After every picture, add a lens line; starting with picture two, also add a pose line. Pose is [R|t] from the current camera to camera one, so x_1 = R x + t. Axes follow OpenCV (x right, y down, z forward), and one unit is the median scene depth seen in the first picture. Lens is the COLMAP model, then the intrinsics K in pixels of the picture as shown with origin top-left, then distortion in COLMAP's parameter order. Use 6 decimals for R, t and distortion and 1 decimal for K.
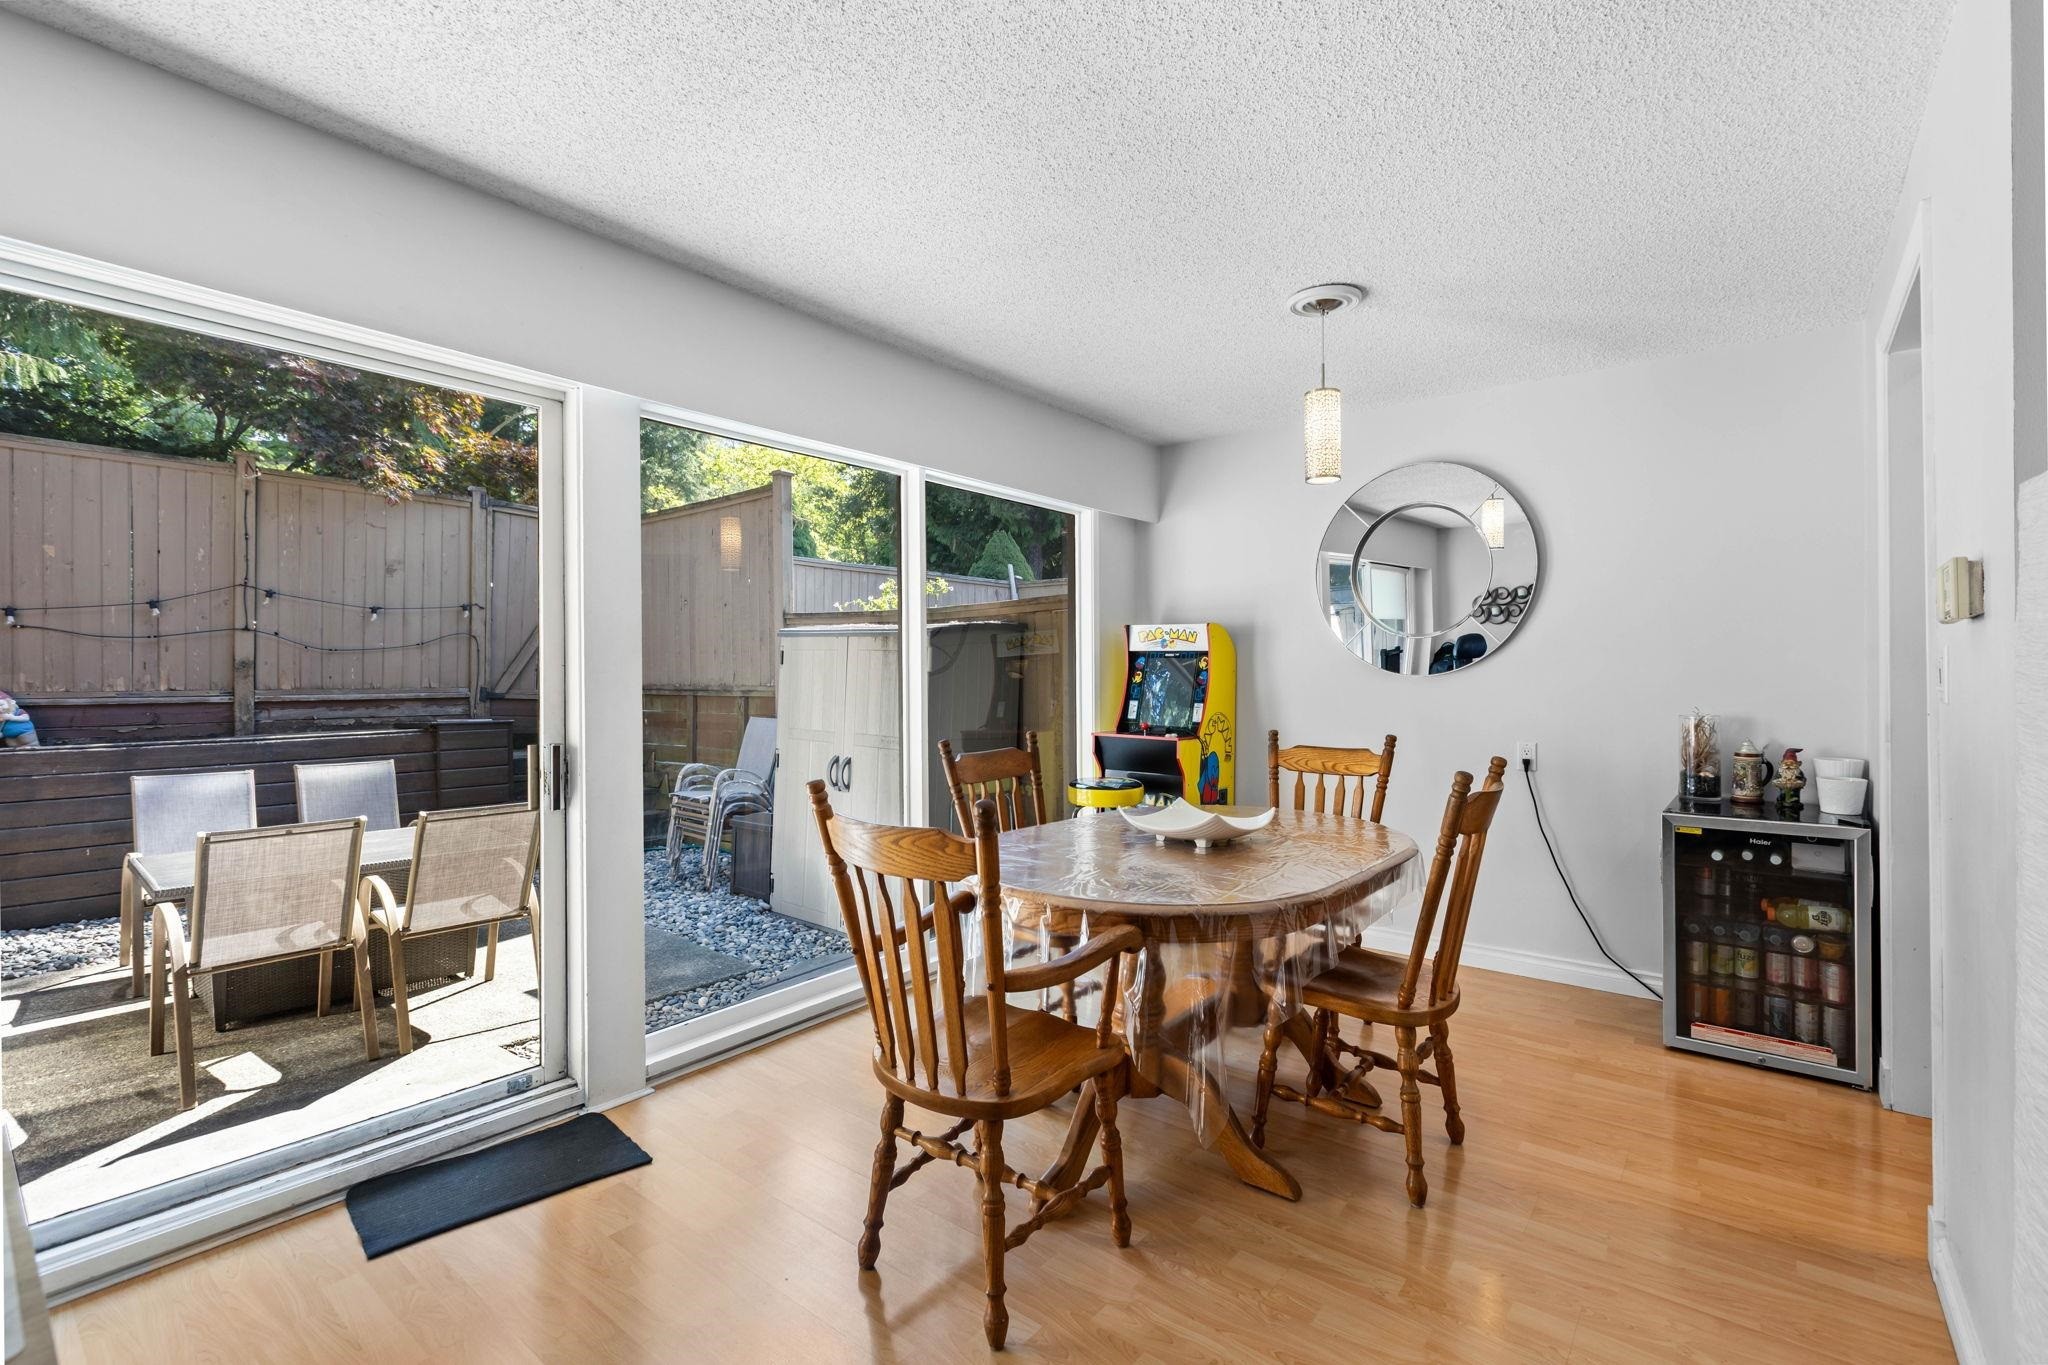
lens RADIAL K [[932.4, 0, 1020.3], [0, 932.4, 681.4], [0, 0, 1]] dist [0.002084, 0.000360]
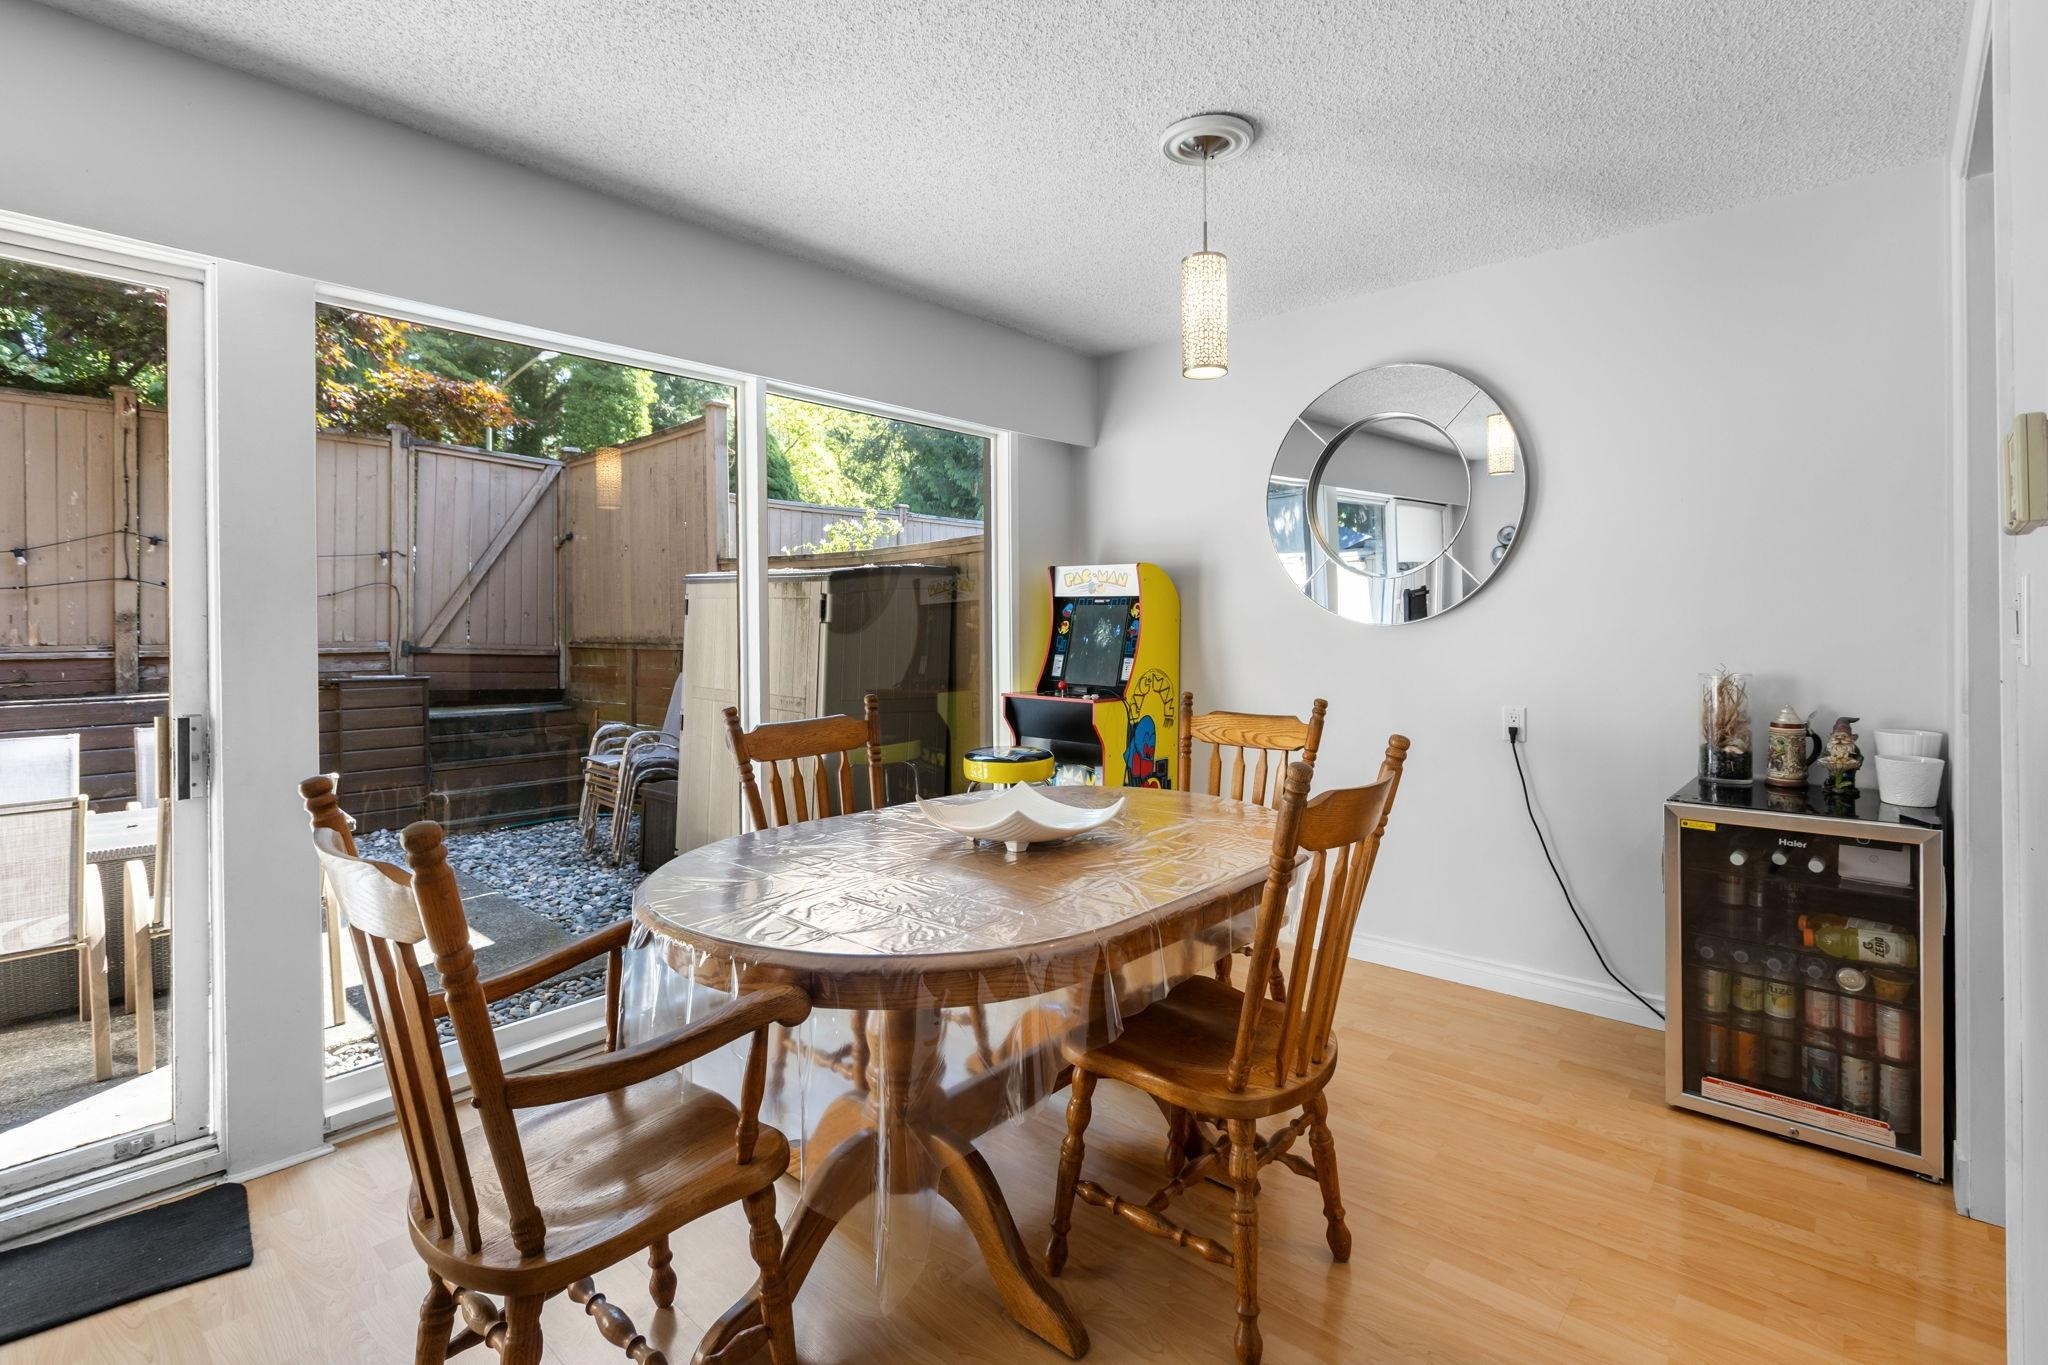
lens RADIAL K [[962.6, 0, 1017.0], [0, 962.6, 637.4], [0, 0, 1]] dist [0.002543, -0.000633]
pose [[0.998475, -0.003049, -0.055128, 0.181400], [0.003358, 0.999979, 0.005499, -0.000705], [0.055110, -0.005676, 0.998464, 0.163021]]
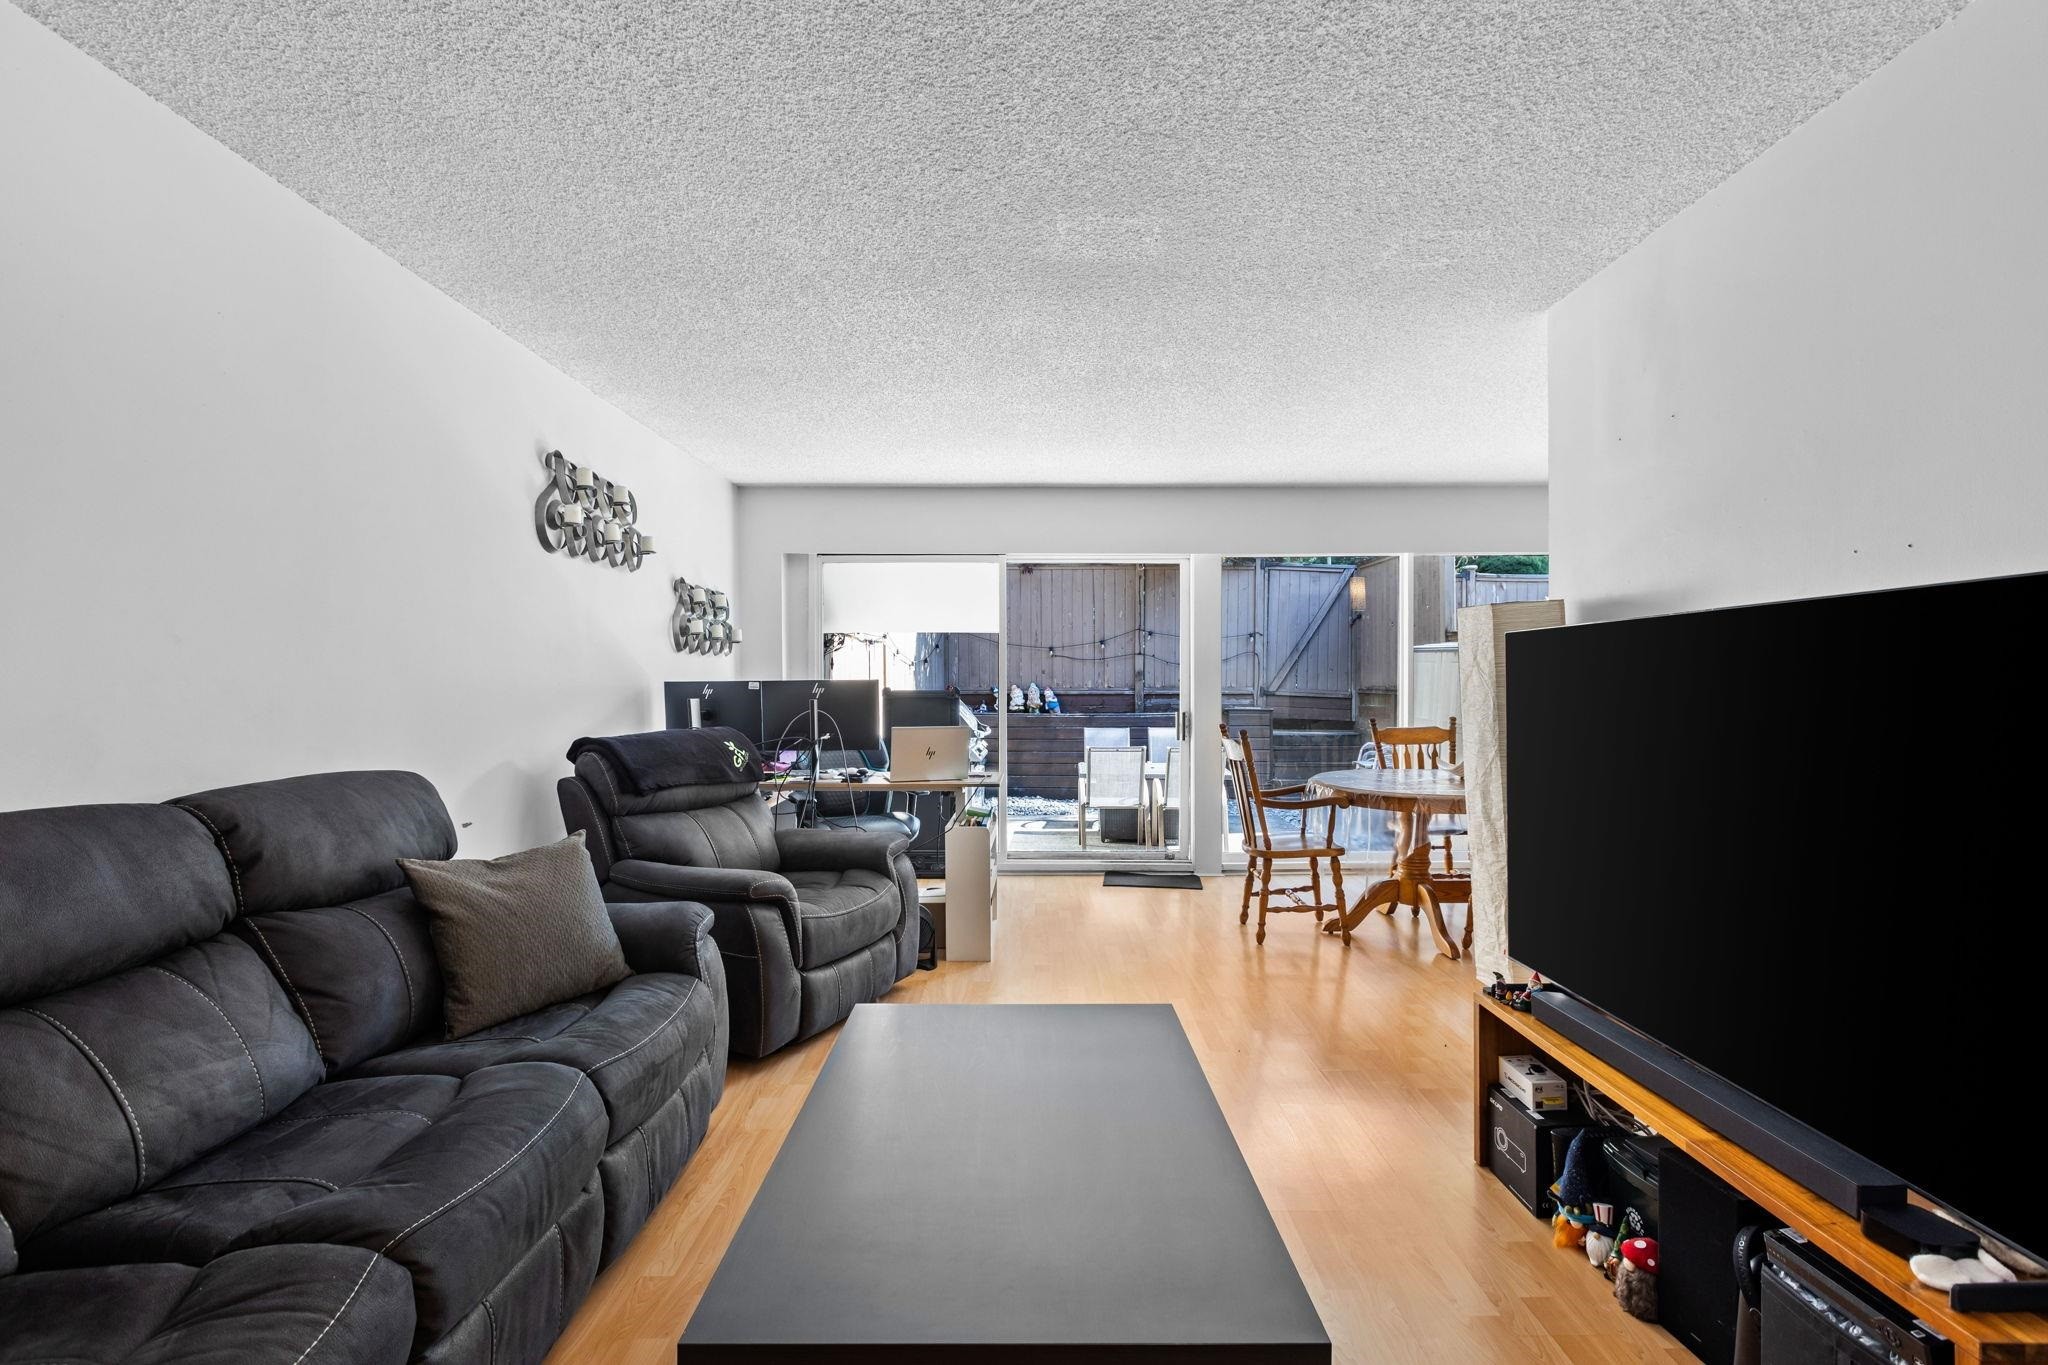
lens RADIAL K [[924.3, 0, 1030.7], [0, 924.3, 660.2], [0, 0, 1]] dist [0.001937, -0.000003]
pose [[0.638052, -0.014357, -0.769860, 0.742408], [-0.002832, 0.999776, -0.020991, -0.010091], [0.769988, 0.015573, 0.637868, -0.546232]]
